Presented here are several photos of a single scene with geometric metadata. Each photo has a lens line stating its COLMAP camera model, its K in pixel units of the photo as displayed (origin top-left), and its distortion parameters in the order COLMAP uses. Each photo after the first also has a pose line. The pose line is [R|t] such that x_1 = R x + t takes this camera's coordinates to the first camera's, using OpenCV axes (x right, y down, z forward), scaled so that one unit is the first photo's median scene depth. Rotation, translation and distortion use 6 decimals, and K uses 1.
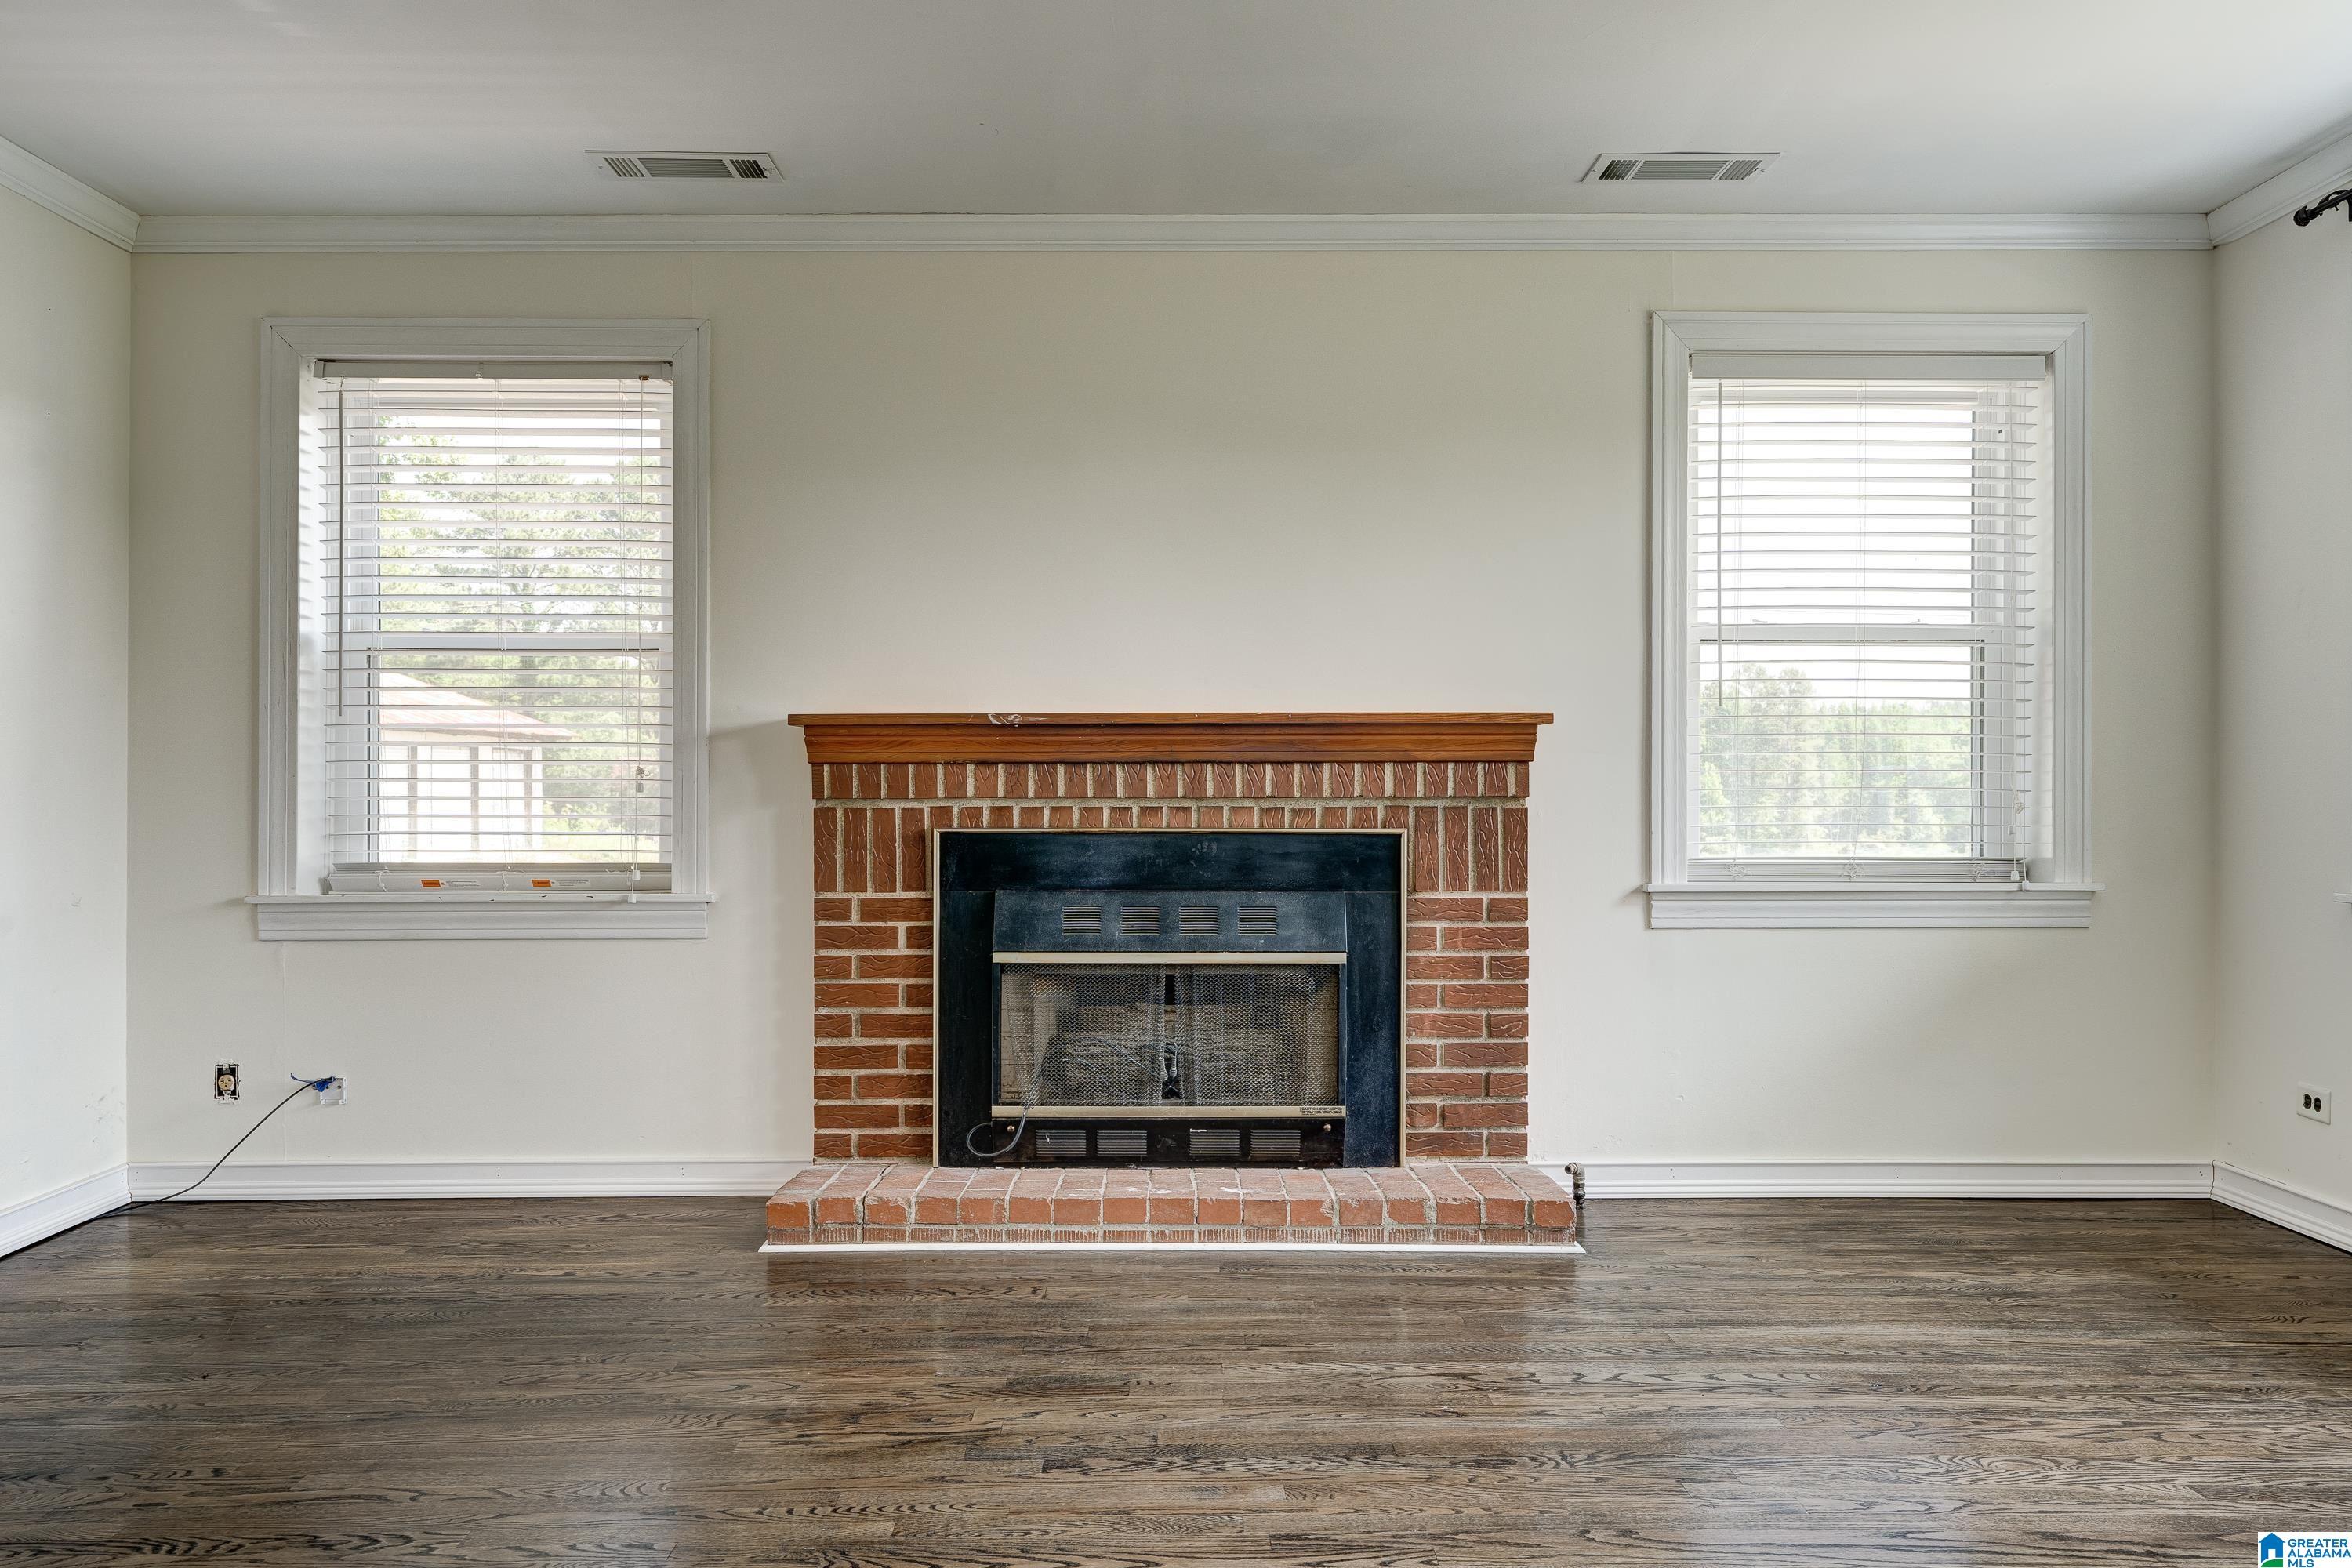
lens RADIAL K [[1857.6, 0, 1175.7], [0, 1857.6, 851.8], [0, 0, 1]] dist [0.003042, -0.006899]
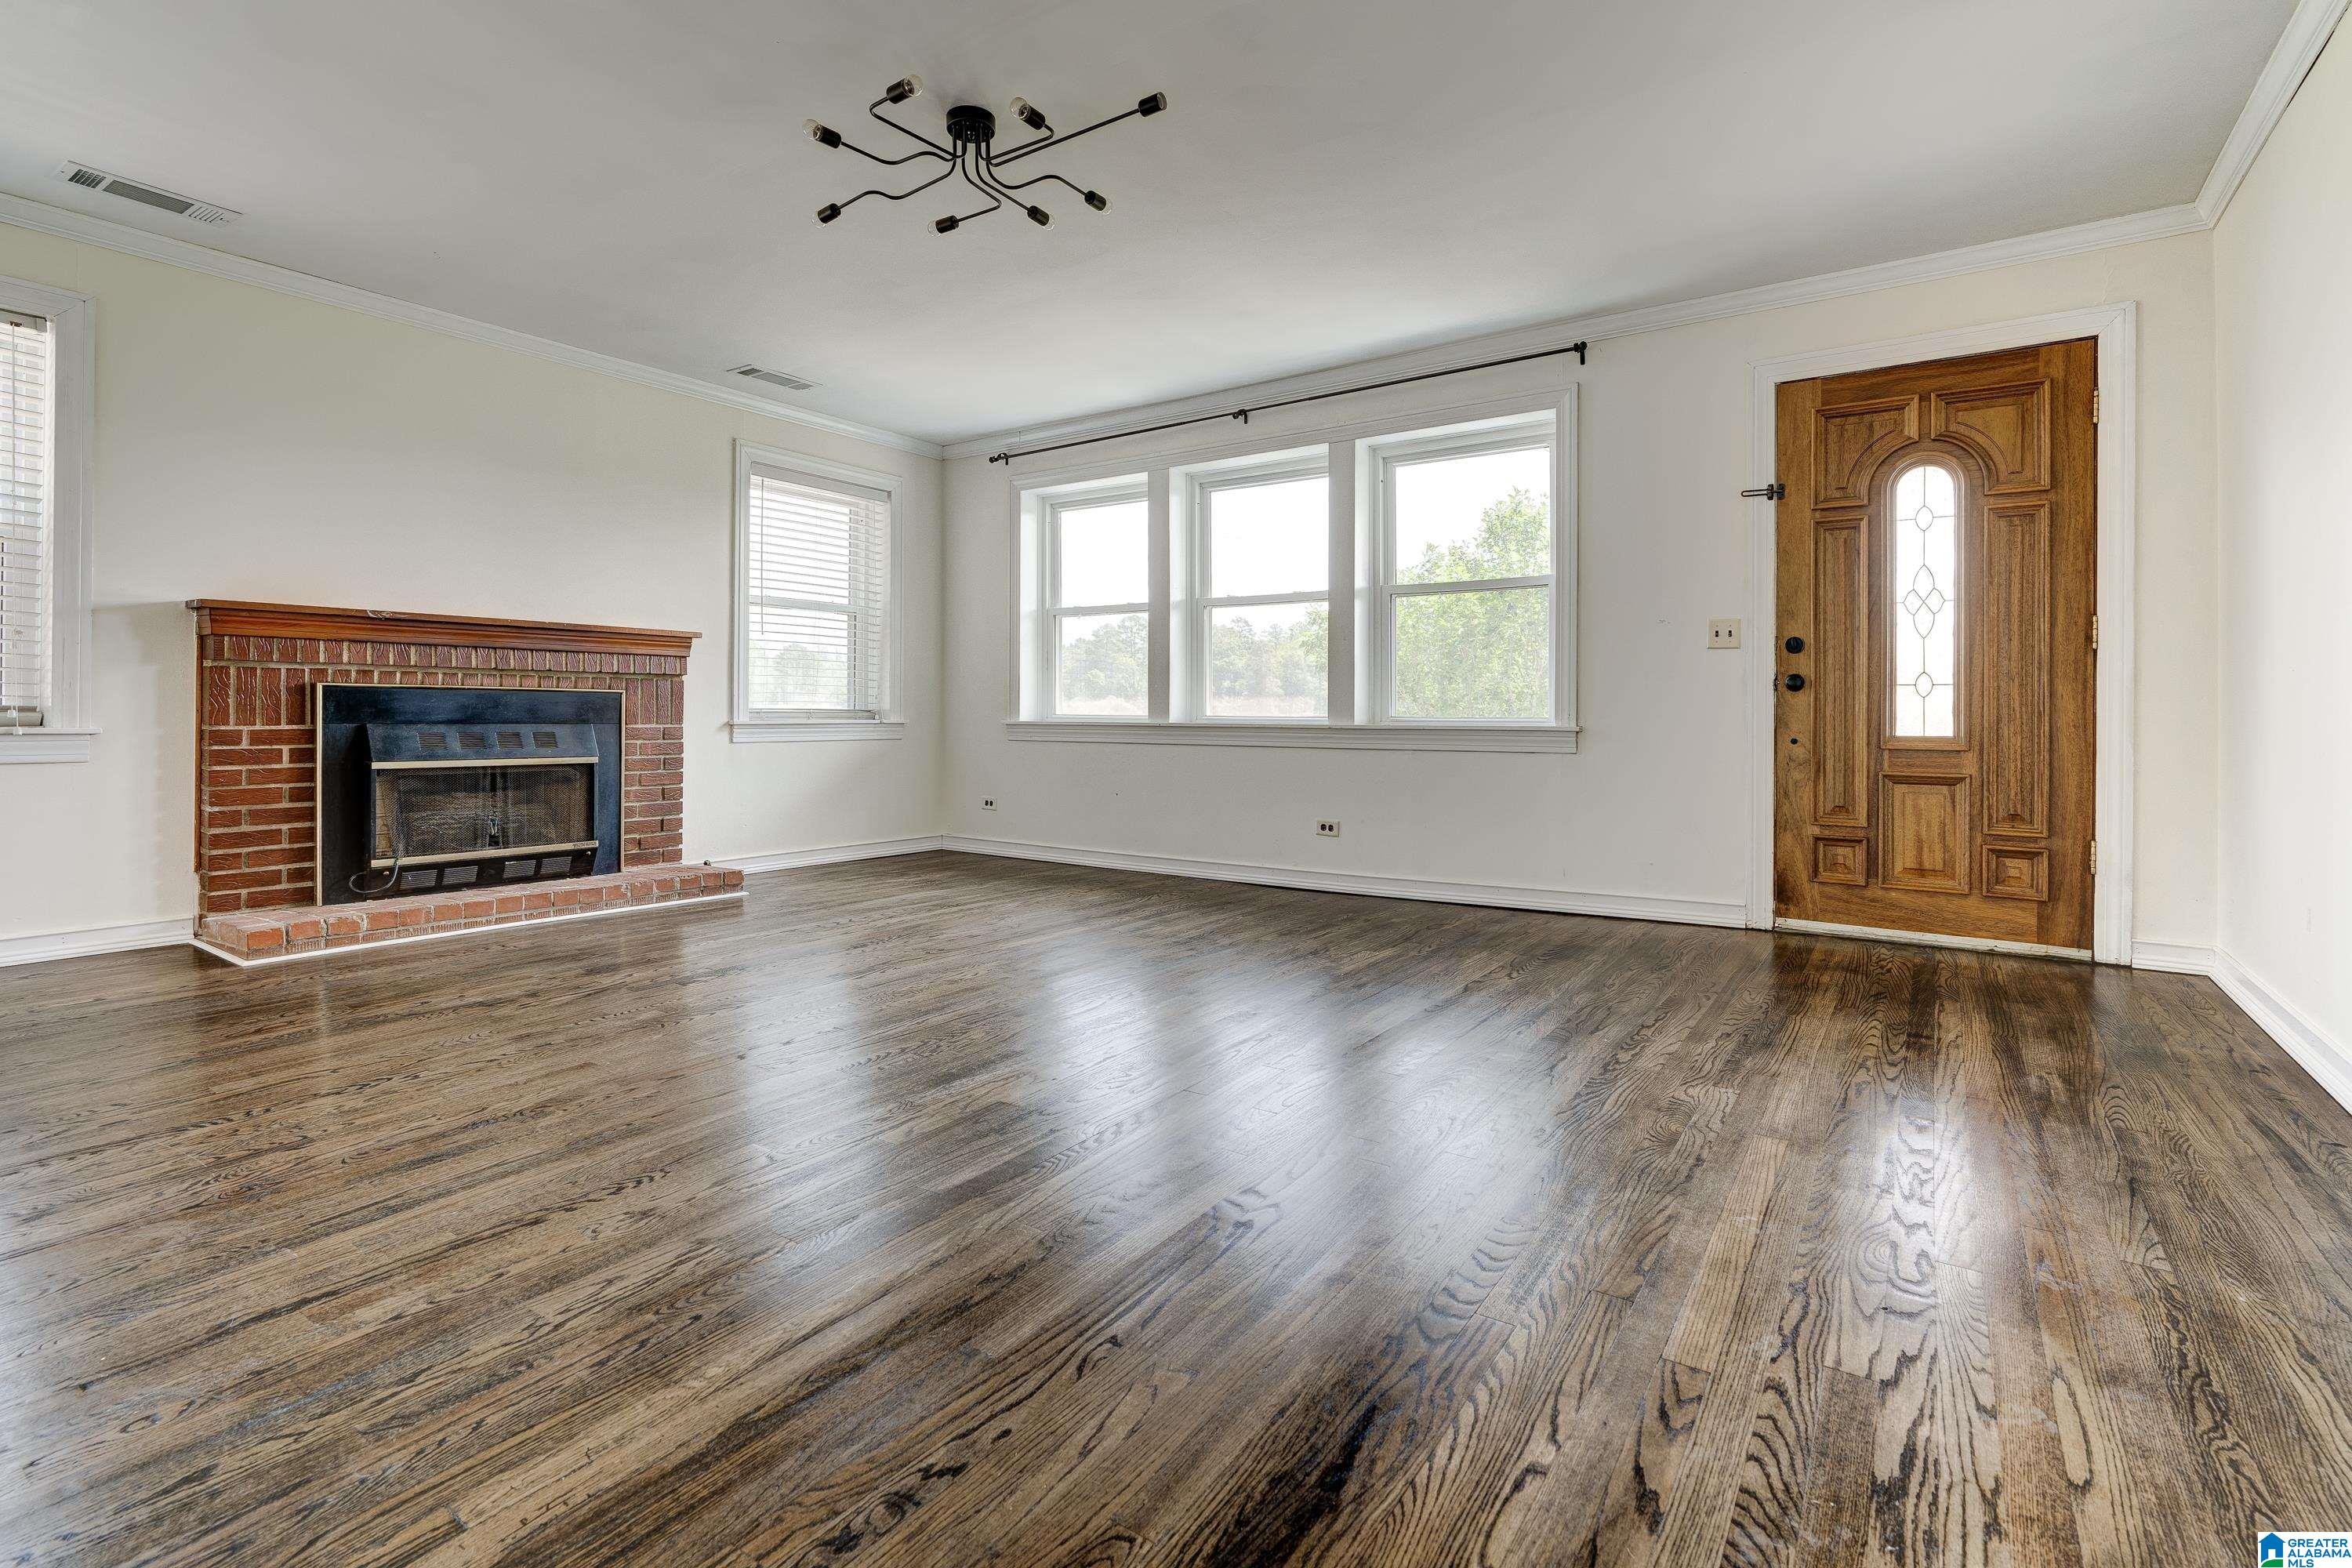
lens RADIAL K [[1053.7, 0, 1173.9], [0, 1053.7, 765.6], [0, 0, 1]] dist [-0.009267, 0.001154]
pose [[0.591119, -0.035575, 0.805799, -0.403049], [0.013381, 0.999322, 0.034303, 0.034539], [-0.806473, -0.009495, 0.591195, -0.071110]]
